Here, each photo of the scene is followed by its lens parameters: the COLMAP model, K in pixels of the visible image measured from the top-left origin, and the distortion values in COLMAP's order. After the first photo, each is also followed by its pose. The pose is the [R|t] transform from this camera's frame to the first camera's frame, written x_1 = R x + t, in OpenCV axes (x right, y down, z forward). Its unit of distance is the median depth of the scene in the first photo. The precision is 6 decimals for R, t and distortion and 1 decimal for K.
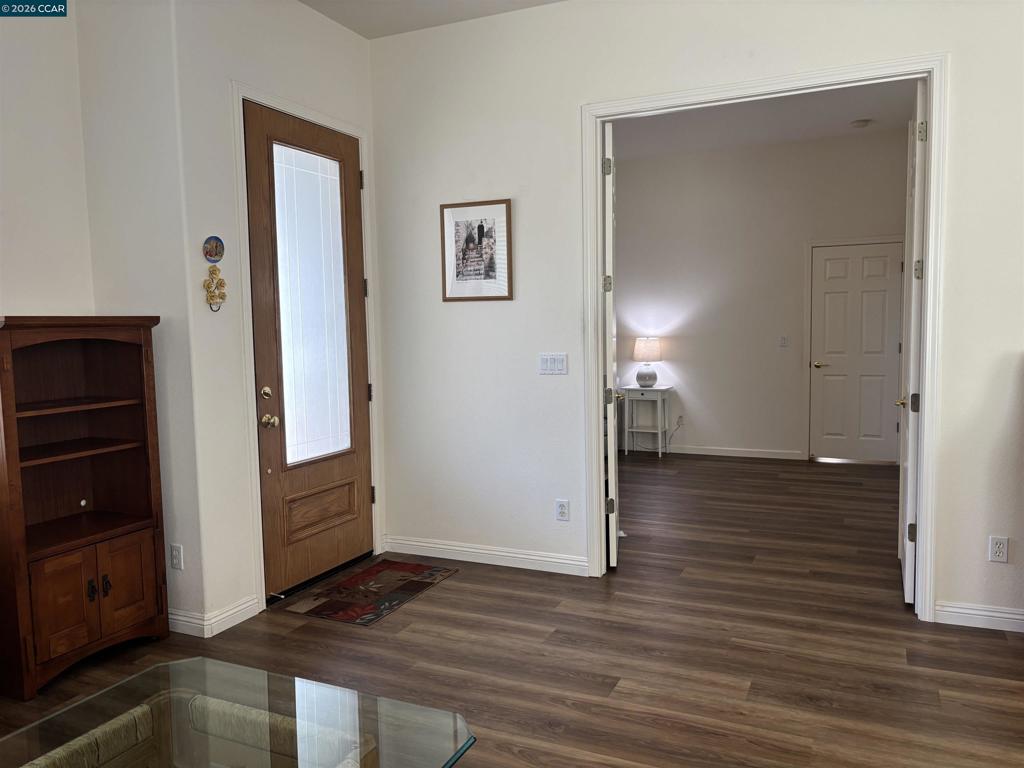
lens RADIAL K [[777.5, 0, 518.6], [0, 777.5, 380.0], [0, 0, 1]] dist [0.045384, -0.043499]
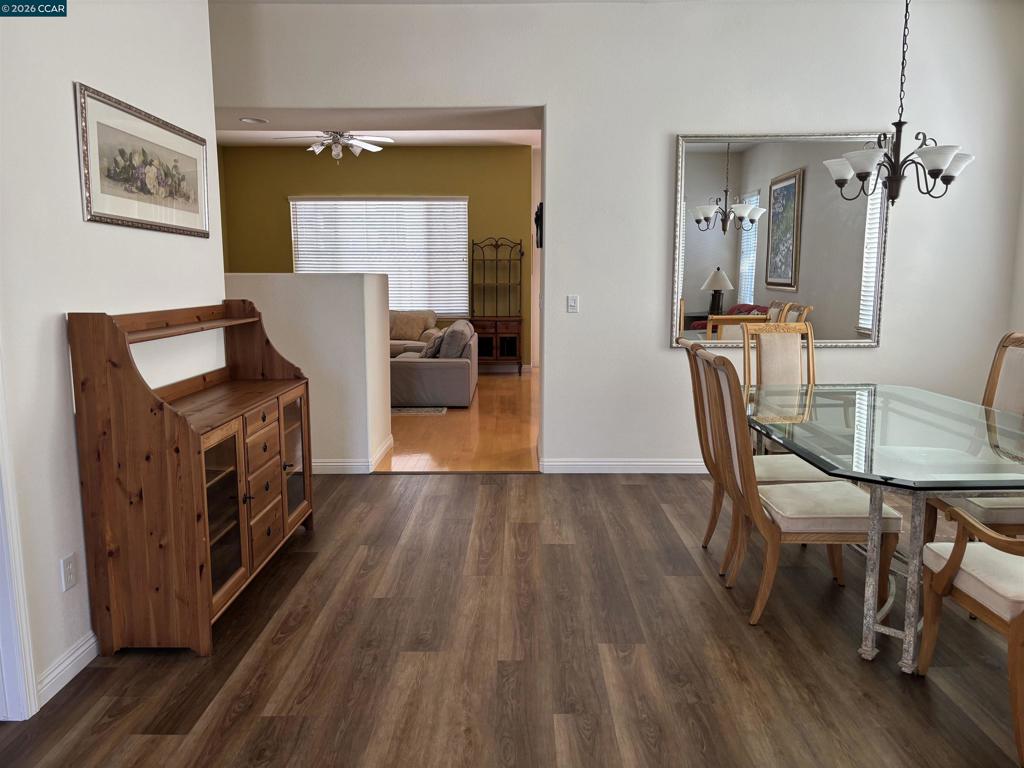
lens RADIAL K [[777.5, 0, 512.7], [0, 777.5, 380.3], [0, 0, 1]] dist [0.045384, -0.043499]
pose [[-0.393013, -0.105770, 0.913429, -0.224219], [0.084855, 0.984952, 0.150562, -0.045553], [-0.915609, 0.136682, -0.378124, 0.782627]]
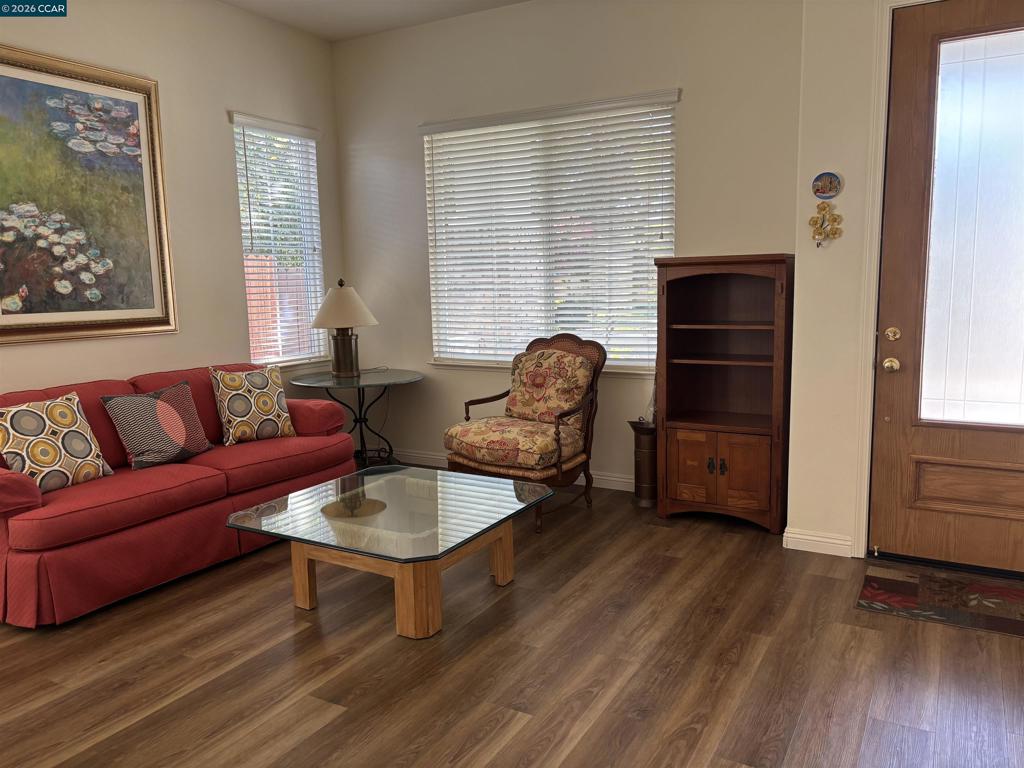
lens RADIAL K [[777.5, 0, 513.0], [0, 777.5, 383.9], [0, 0, 1]] dist [0.045384, -0.043499]
pose [[-0.102413, 0.151501, -0.983137, 0.629585], [-0.050984, 0.986236, 0.157290, -0.047392], [0.993435, 0.066233, -0.093279, 0.644478]]
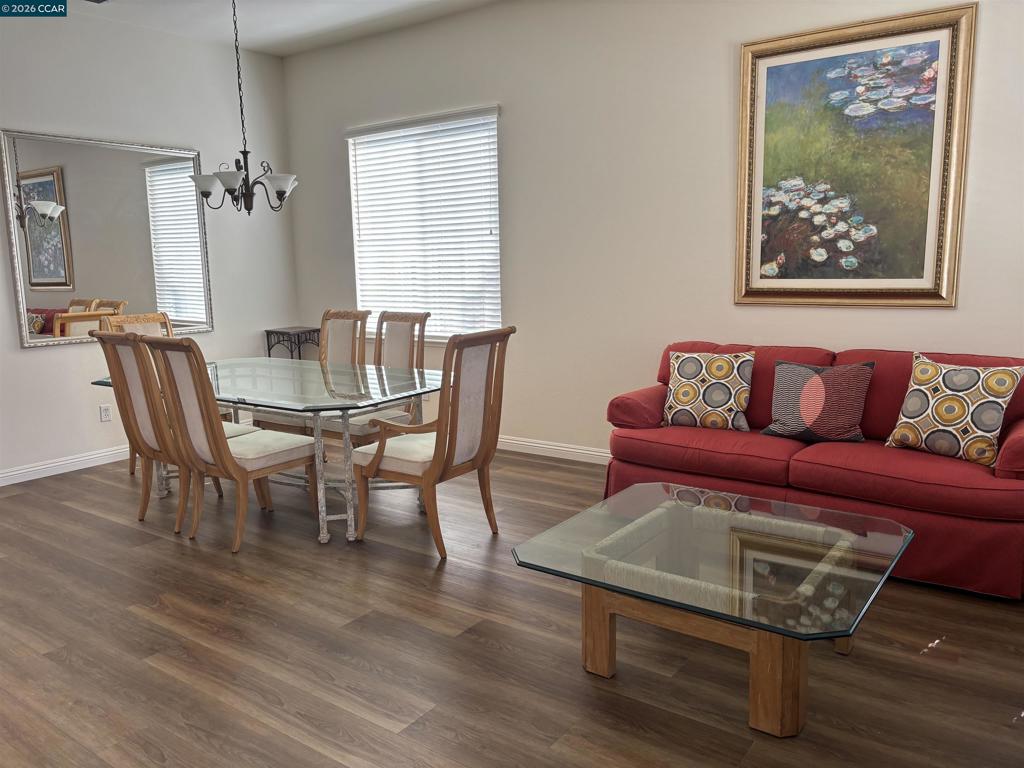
lens RADIAL K [[777.5, 0, 518.7], [0, 777.5, 387.0], [0, 0, 1]] dist [0.045384, -0.043499]
pose [[-0.980071, 0.002727, 0.198630, -0.167055], [0.048990, 0.972340, 0.228375, -0.070323], [-0.192513, 0.233555, -0.953095, 1.108707]]
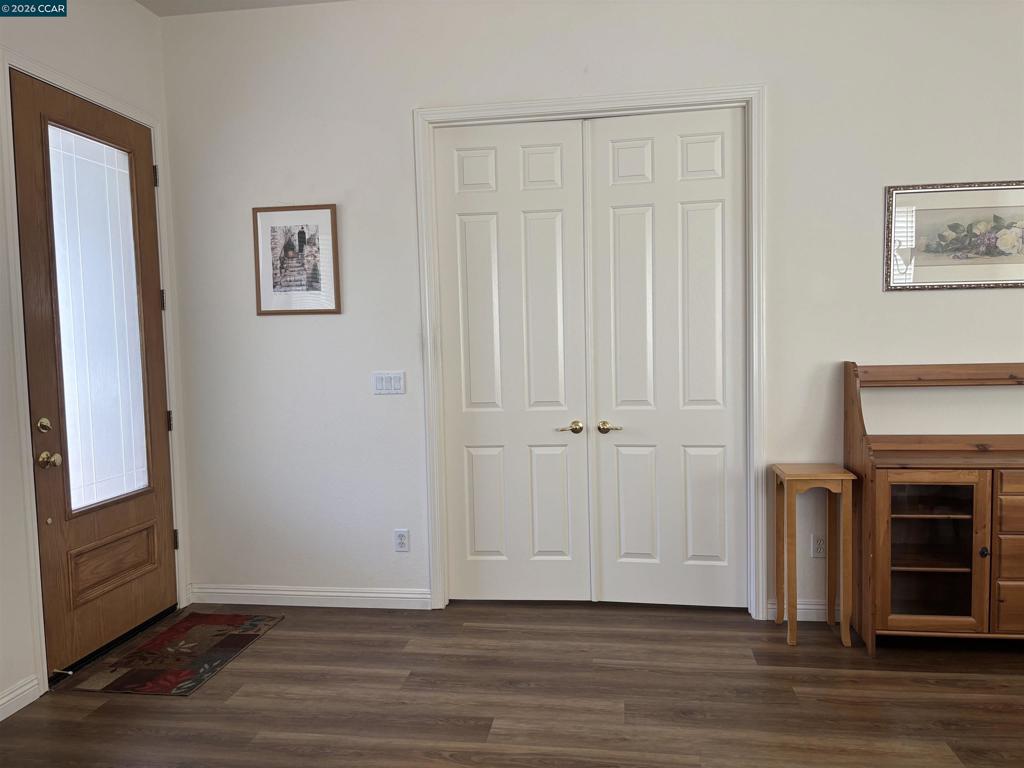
lens RADIAL K [[777.5, 0, 510.5], [0, 777.5, 382.8], [0, 0, 1]] dist [0.045384, -0.043499]
pose [[0.961363, -0.020558, 0.274516, -0.078188], [0.026677, 0.999472, -0.018574, 0.000406], [-0.273989, 0.025180, 0.961403, 0.072110]]
